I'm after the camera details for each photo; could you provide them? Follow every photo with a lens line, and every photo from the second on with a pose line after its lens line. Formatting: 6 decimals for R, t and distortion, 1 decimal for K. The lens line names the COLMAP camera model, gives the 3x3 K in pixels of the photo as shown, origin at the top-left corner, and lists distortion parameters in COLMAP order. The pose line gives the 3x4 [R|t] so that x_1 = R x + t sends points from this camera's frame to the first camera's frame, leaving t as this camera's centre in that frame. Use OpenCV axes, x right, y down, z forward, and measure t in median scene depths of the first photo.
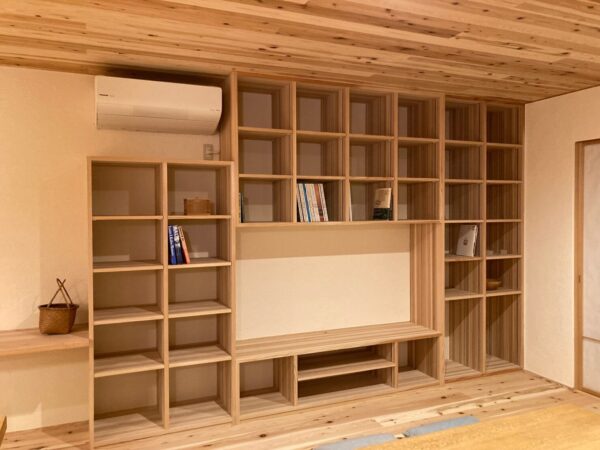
lens RADIAL K [[486.2, 0, 305.9], [0, 486.2, 219.5], [0, 0, 1]] dist [0.023840, -0.010474]
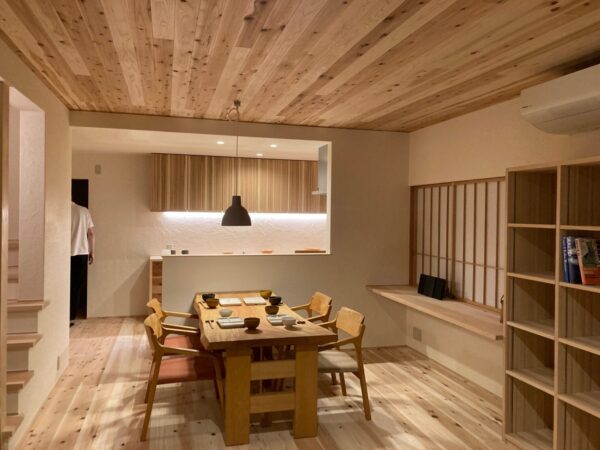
lens RADIAL K [[486.2, 0, 299.9], [0, 486.2, 222.0], [0, 0, 1]] dist [0.023840, -0.010474]
pose [[-0.128040, 0.018290, -0.991600, 0.623616], [-0.035008, 0.999123, 0.022949, -0.016380], [0.991151, 0.037653, -0.127287, 0.610625]]
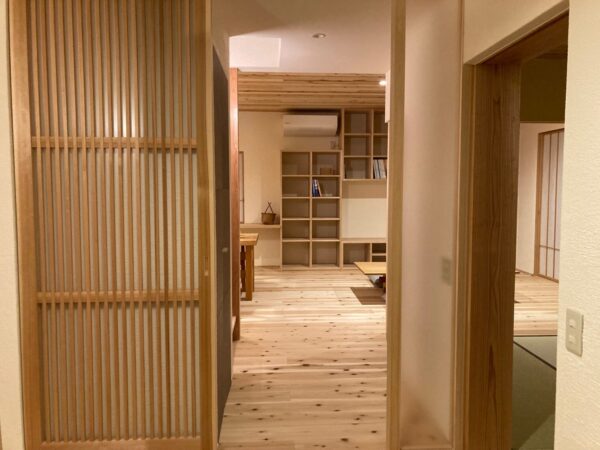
lens RADIAL K [[486.2, 0, 302.1], [0, 486.2, 226.2], [0, 0, 1]] dist [0.023840, -0.010474]
pose [[0.936542, 0.032398, -0.349056, 0.448876], [-0.010474, 0.997862, 0.064517, 0.080378], [0.350399, -0.056767, 0.934878, -1.096210]]
